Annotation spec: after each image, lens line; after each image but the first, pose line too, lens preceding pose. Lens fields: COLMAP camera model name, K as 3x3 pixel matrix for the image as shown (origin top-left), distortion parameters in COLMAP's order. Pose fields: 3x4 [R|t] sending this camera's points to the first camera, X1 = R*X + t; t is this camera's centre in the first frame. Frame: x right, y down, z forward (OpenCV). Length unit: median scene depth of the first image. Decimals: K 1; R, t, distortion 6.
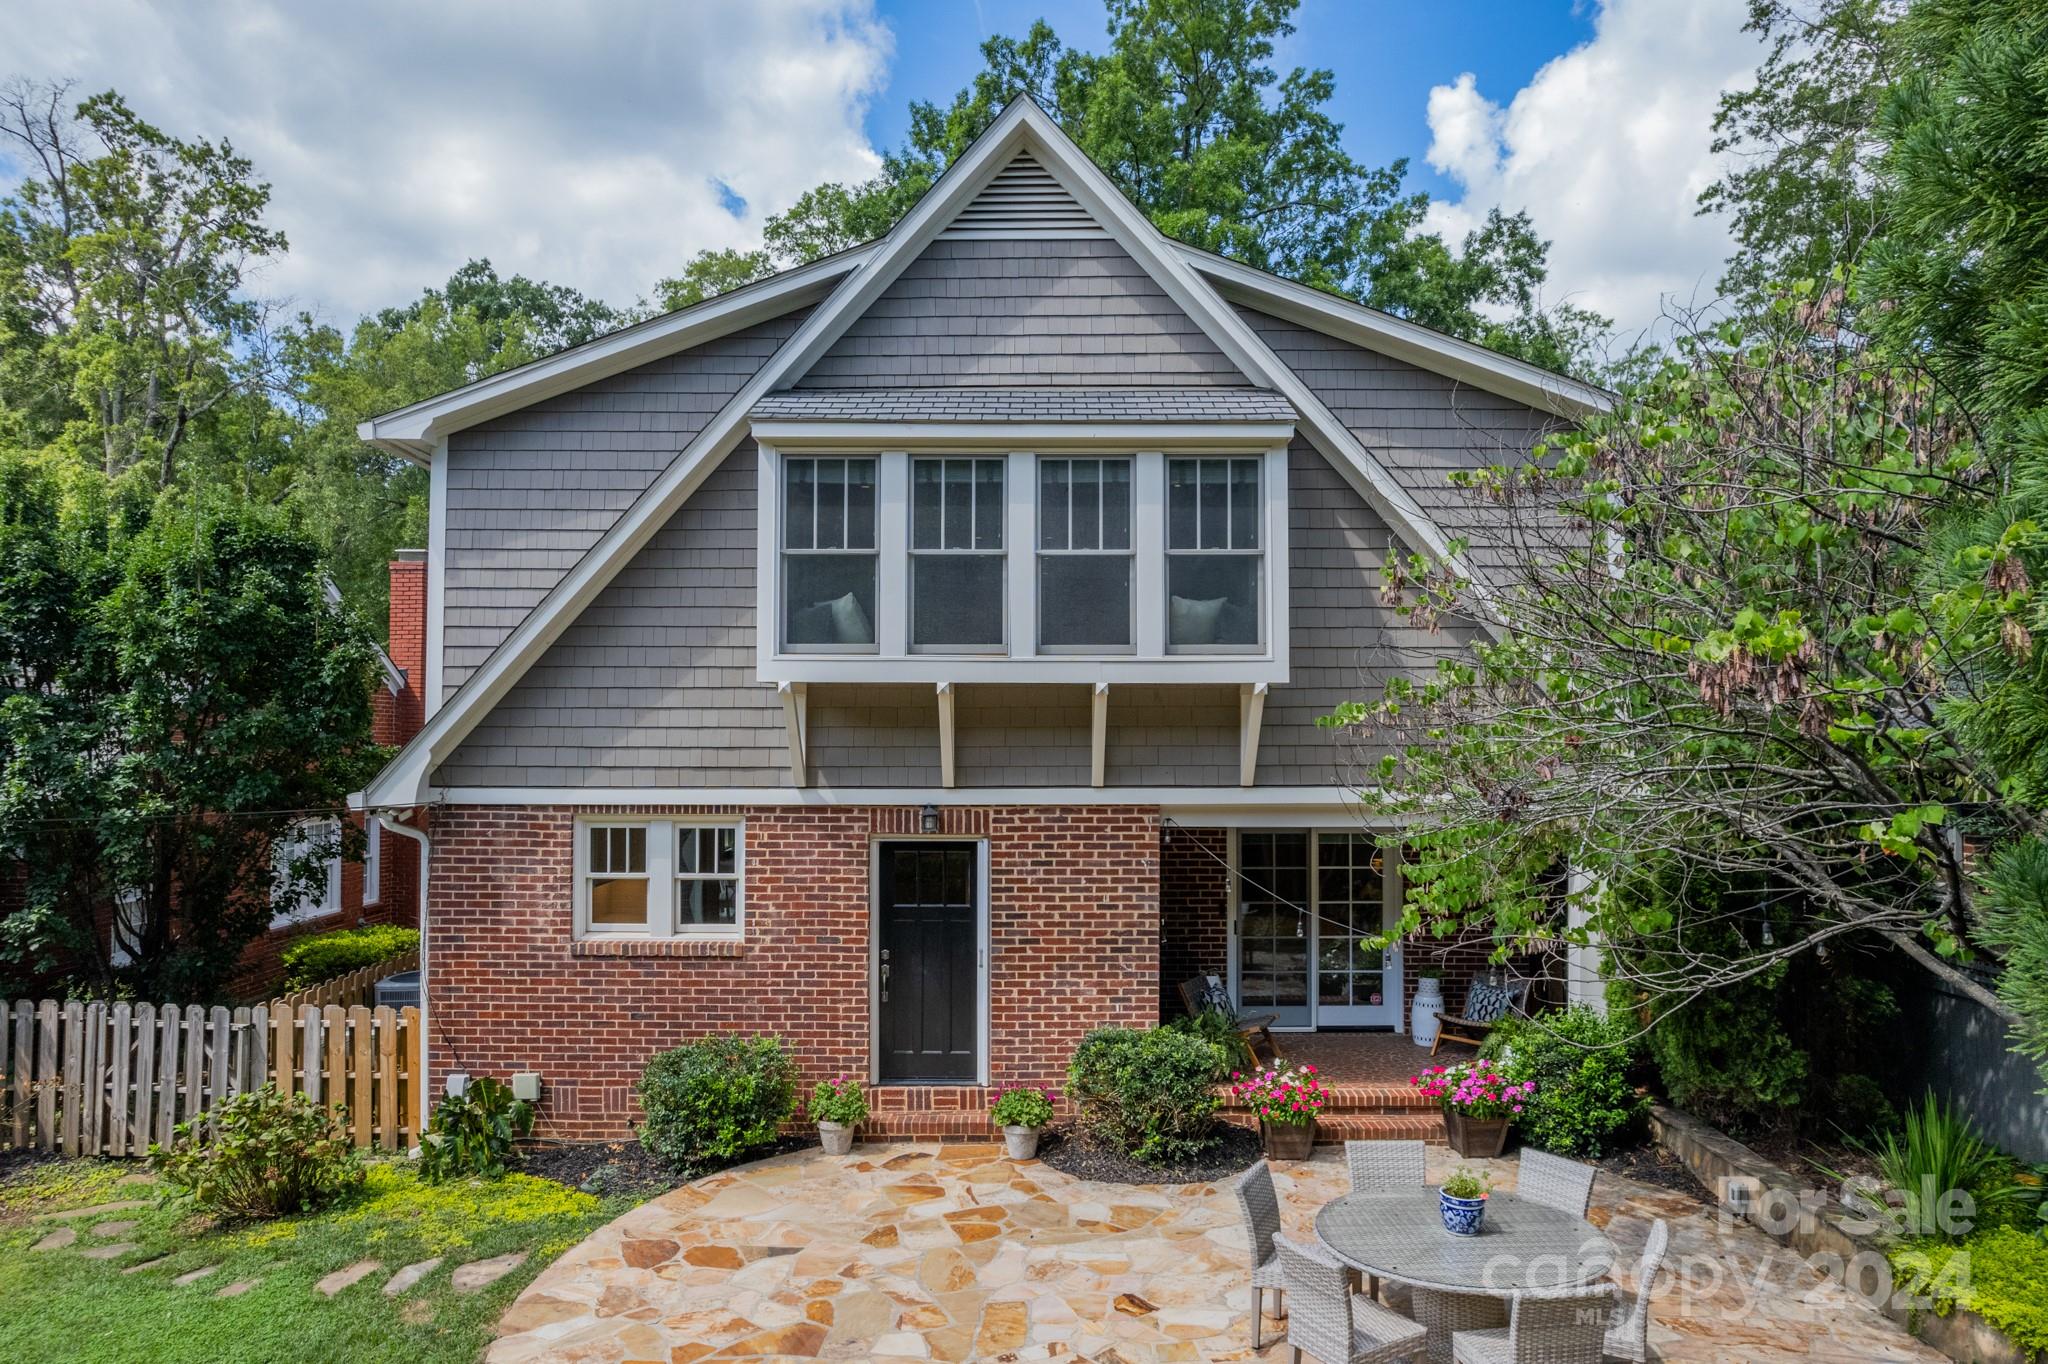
lens RADIAL K [[1340.5, 0, 1024.0], [0, 1340.5, 682.0], [0, 0, 1]] dist [-0.025498, 0.006526]
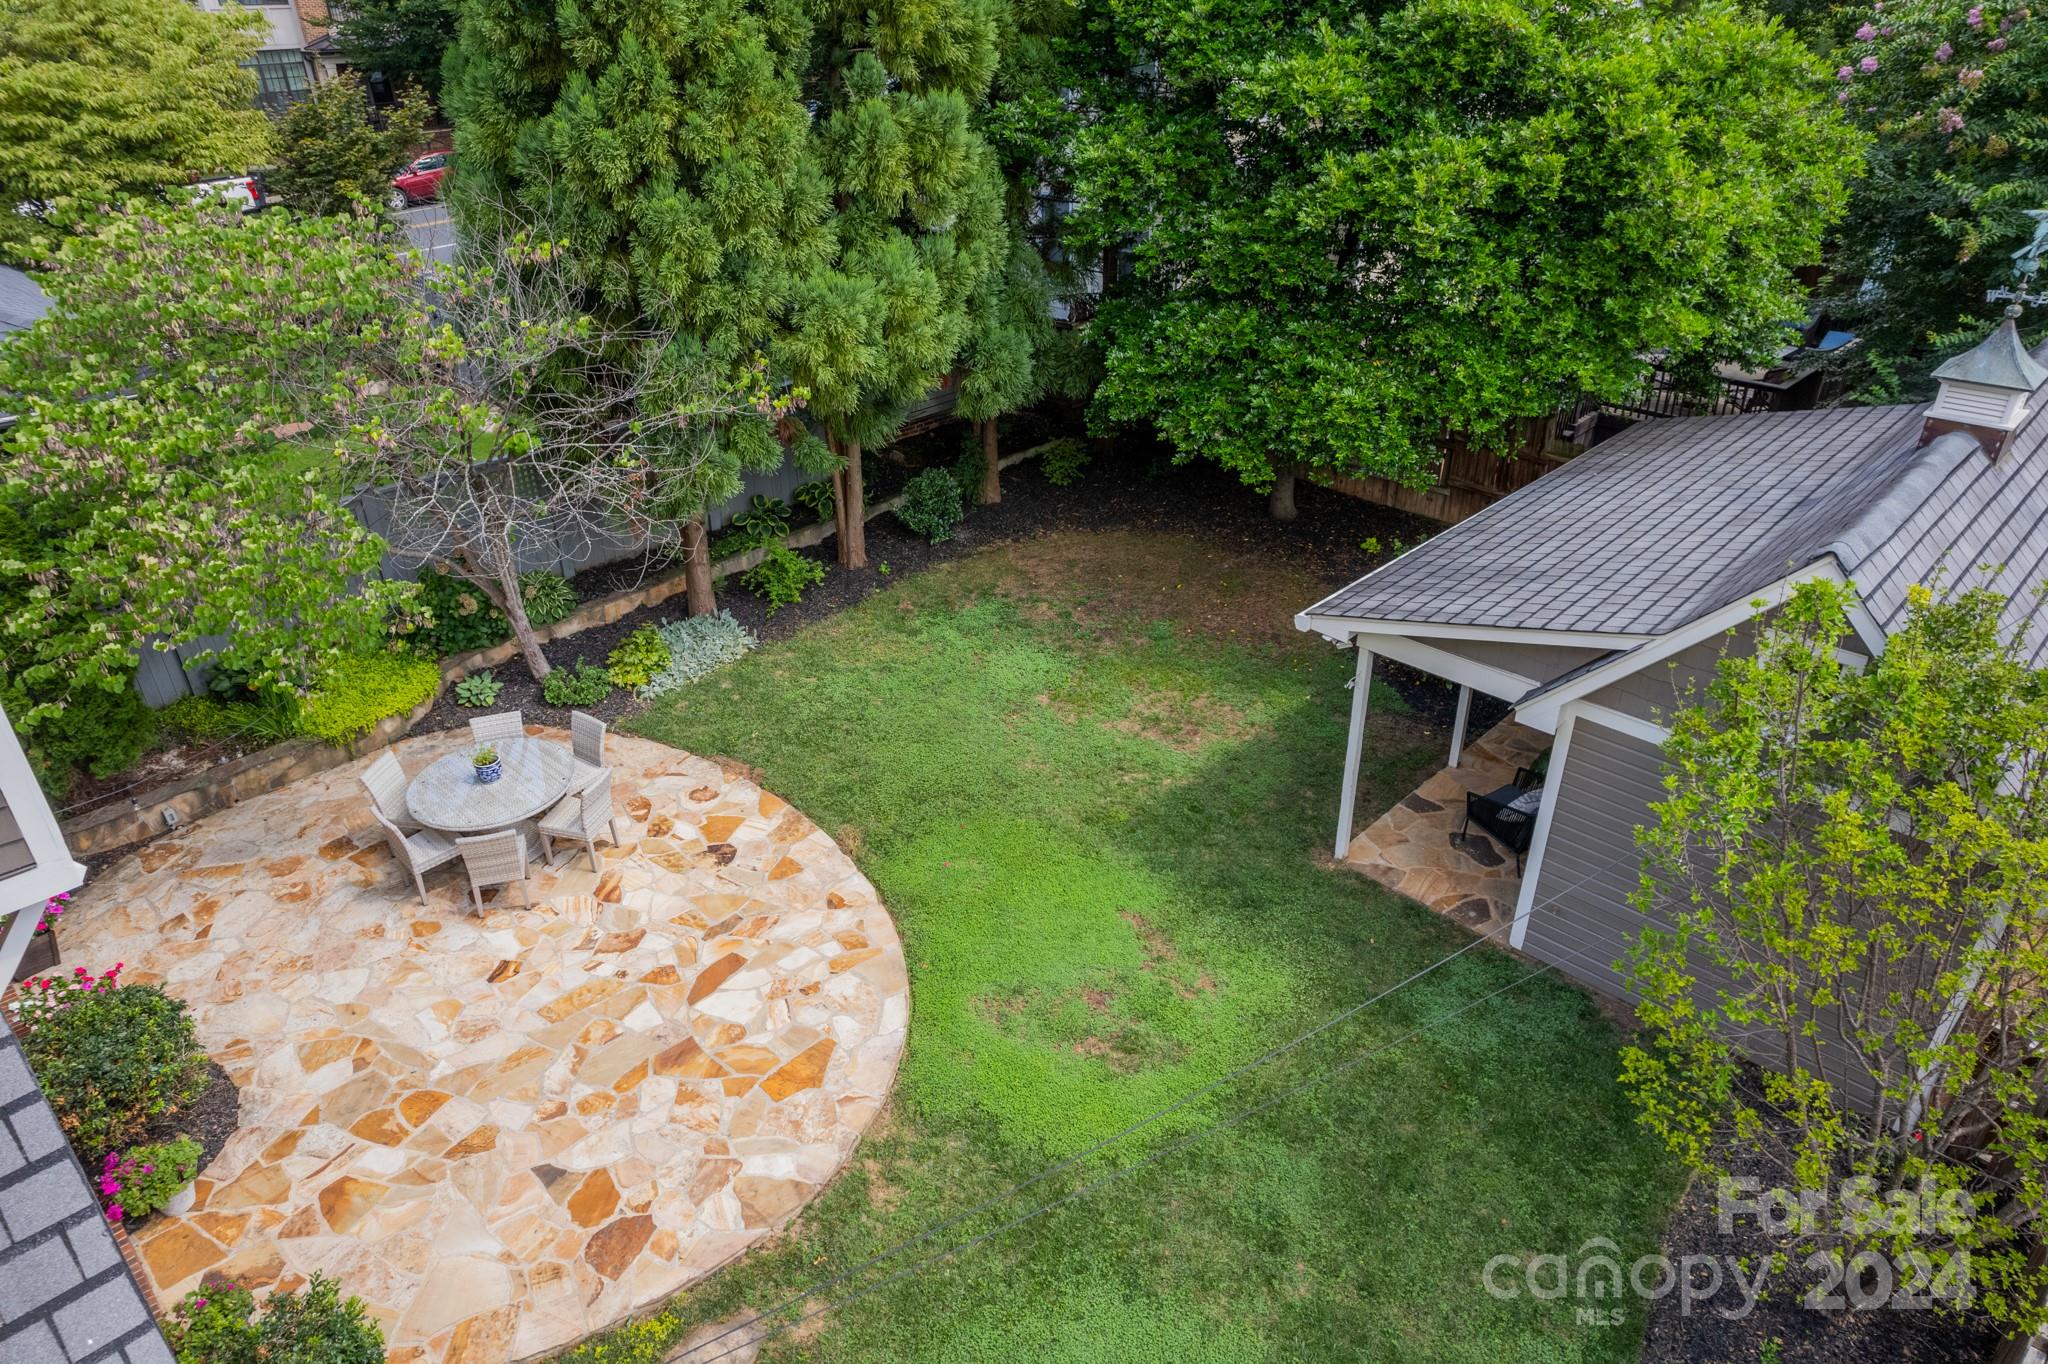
lens RADIAL K [[1309.5, 0, 1024.0], [0, 1309.5, 682.0], [0, 0, 1]] dist [-0.026089, 0.000040]
pose [[-0.721201, -0.319131, 0.614838, -0.783320], [-0.012053, 0.893209, 0.449481, -0.316733], [-0.692621, 0.316755, -0.648029, 1.045607]]
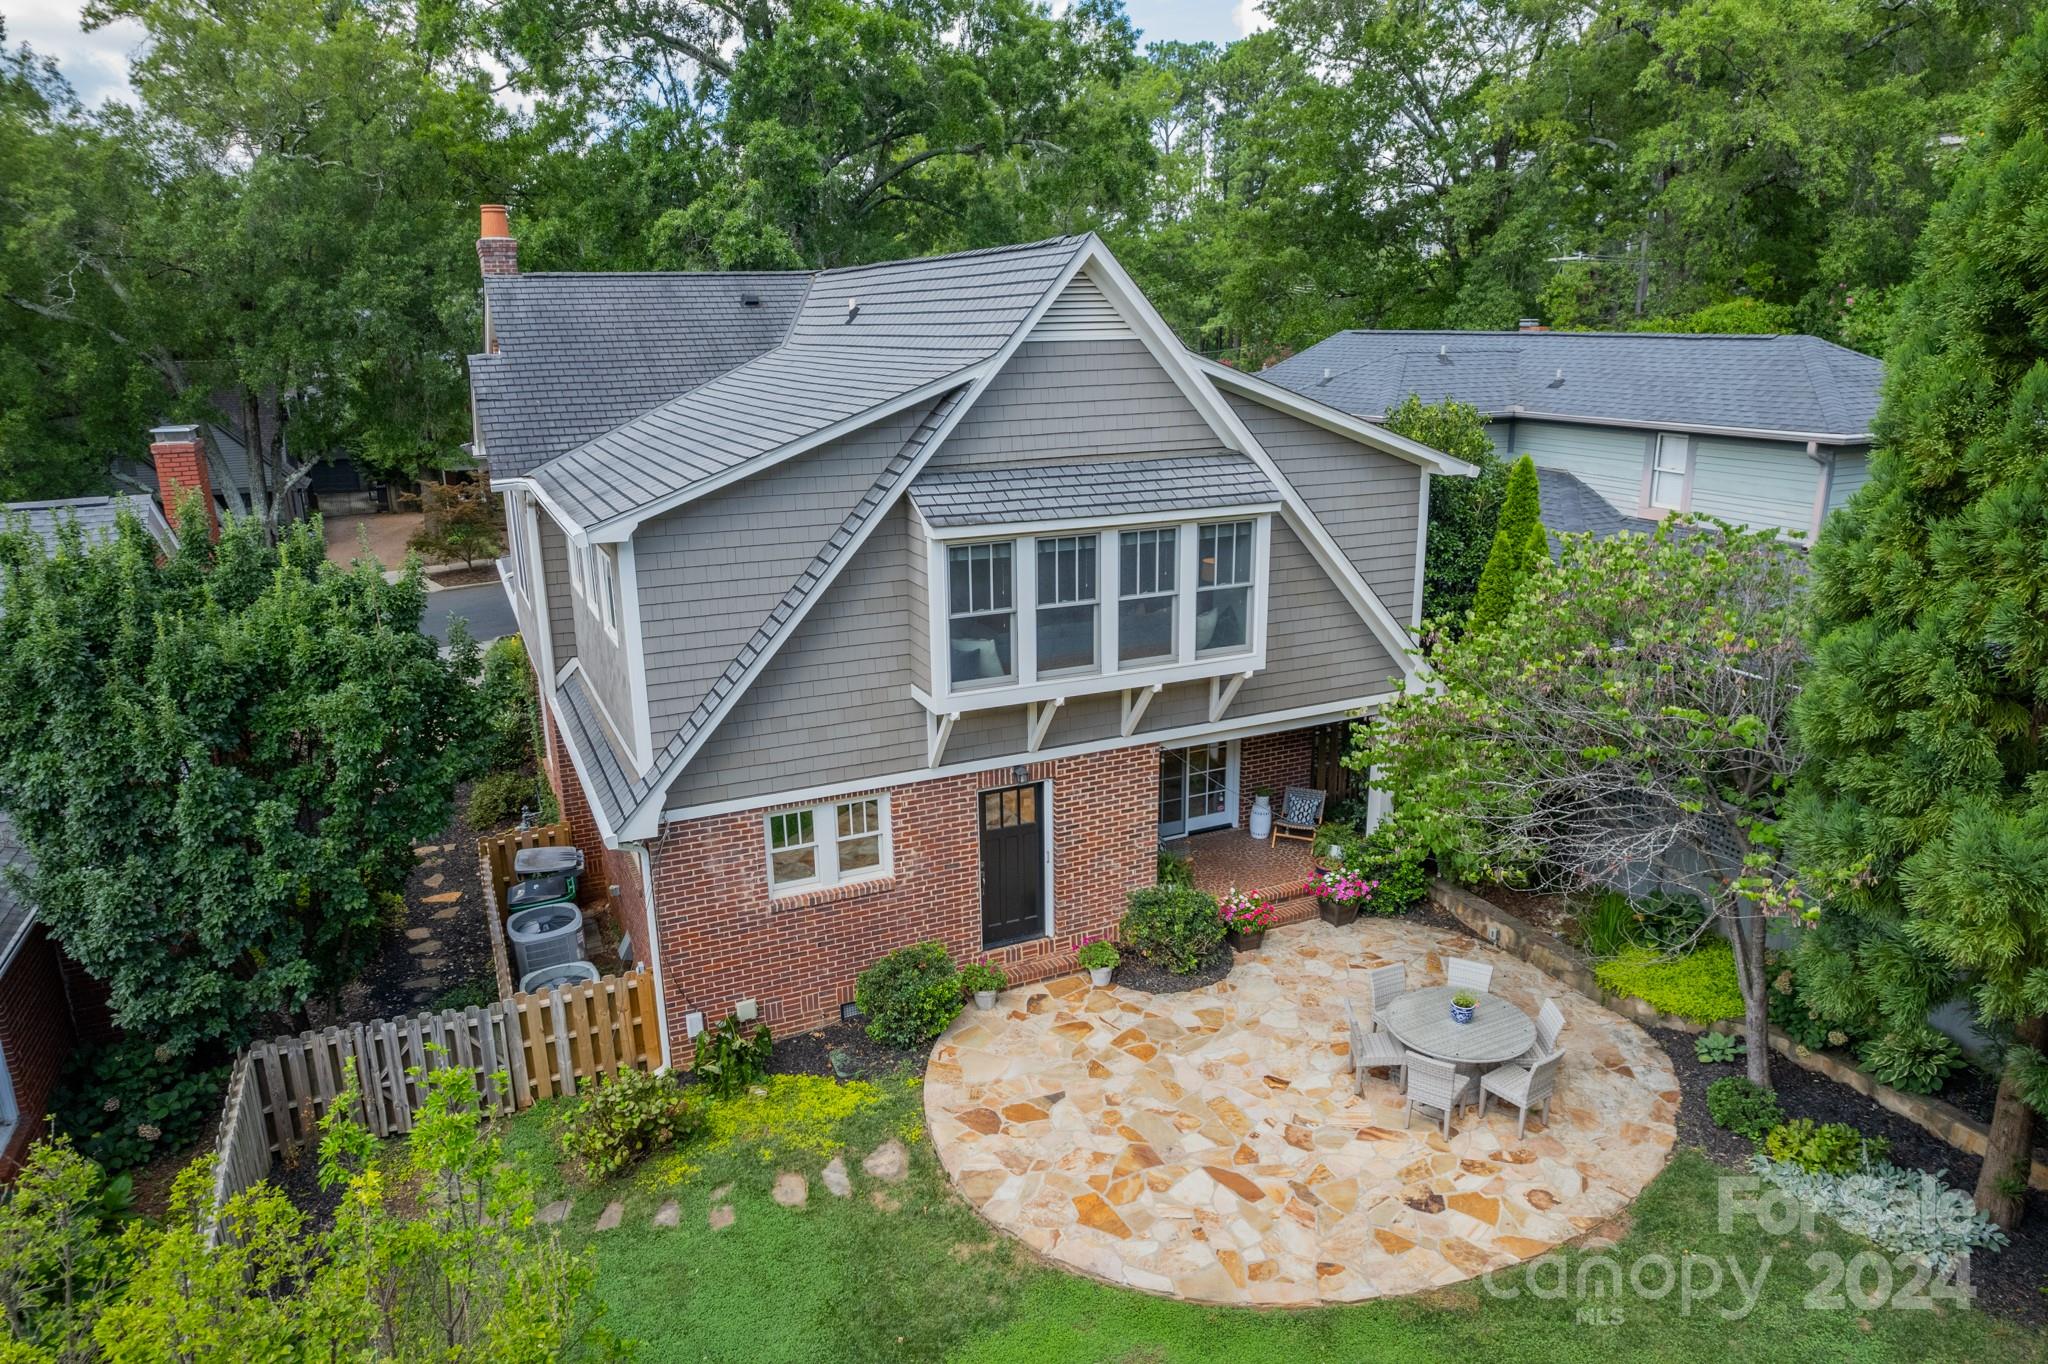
lens RADIAL K [[1309.5, 0, 1024.0], [0, 1309.5, 682.0], [0, 0, 1]] dist [-0.026089, 0.000040]
pose [[0.902410, -0.126471, 0.411901, -0.651553], [-0.006544, 0.951820, 0.306586, -0.431609], [-0.430830, -0.279362, 0.858104, -0.156313]]
